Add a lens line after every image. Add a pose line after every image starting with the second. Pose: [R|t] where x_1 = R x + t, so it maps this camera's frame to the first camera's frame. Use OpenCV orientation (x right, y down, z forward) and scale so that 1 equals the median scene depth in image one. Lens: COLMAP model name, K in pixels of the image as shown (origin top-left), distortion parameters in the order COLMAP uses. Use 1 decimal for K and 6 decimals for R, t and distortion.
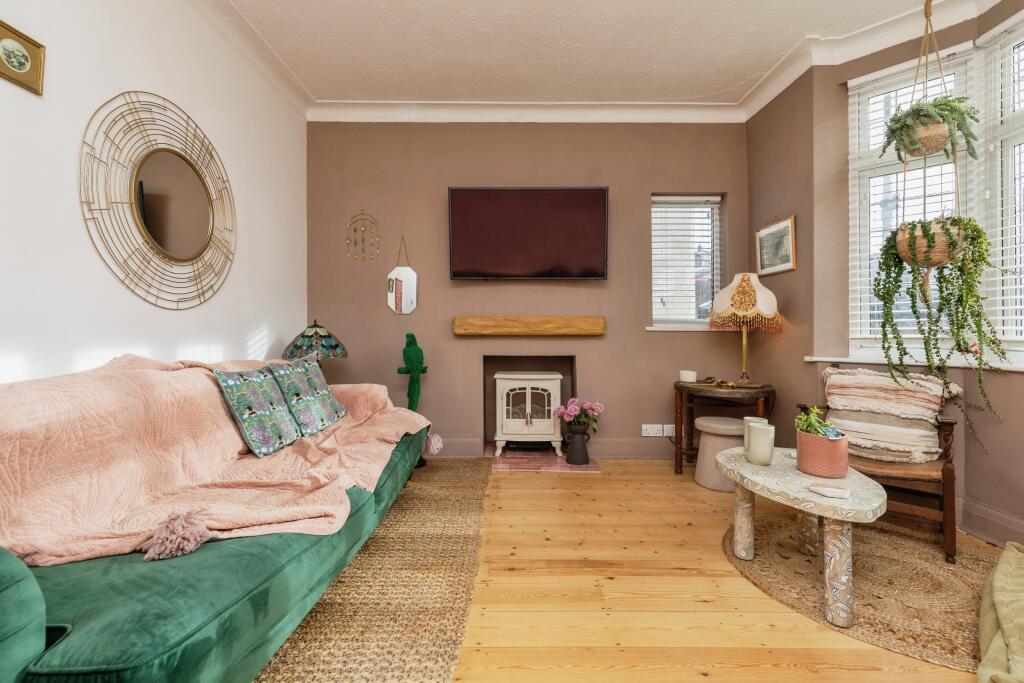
lens RADIAL K [[461.4, 0, 512.5], [0, 461.4, 332.4], [0, 0, 1]] dist [0.006397, -0.000079]
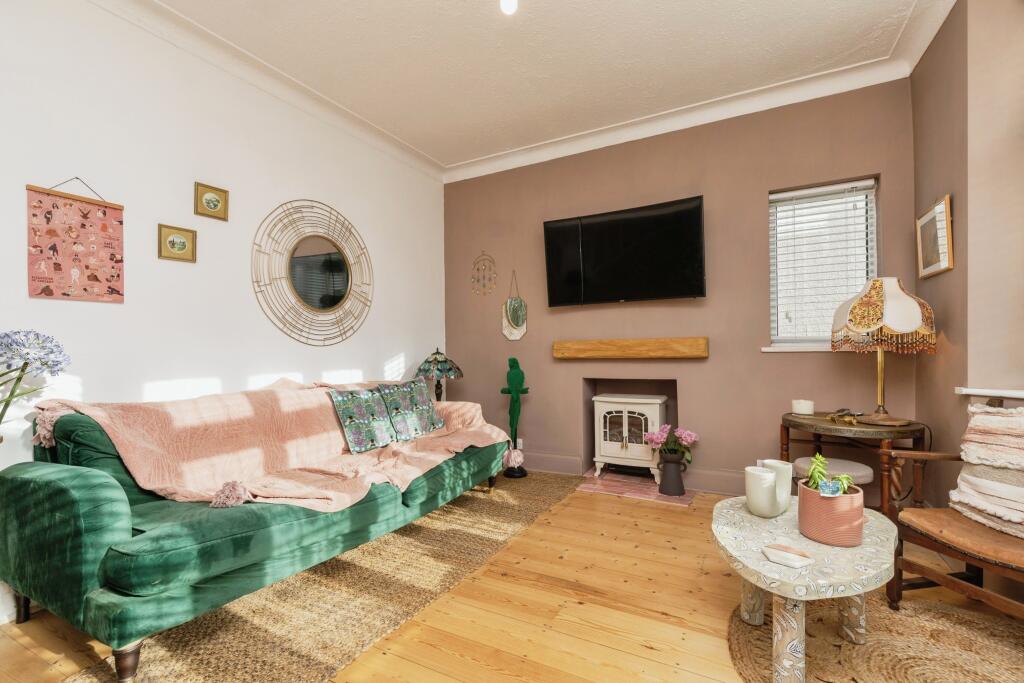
lens RADIAL K [[456.2, 0, 511.7], [0, 456.2, 351.2], [0, 0, 1]] dist [0.005331, -0.000043]
pose [[0.879494, -0.014910, -0.475677, 0.313001], [0.017980, 0.999837, 0.001904, -0.016805], [0.475571, -0.010227, 0.879618, 0.024547]]
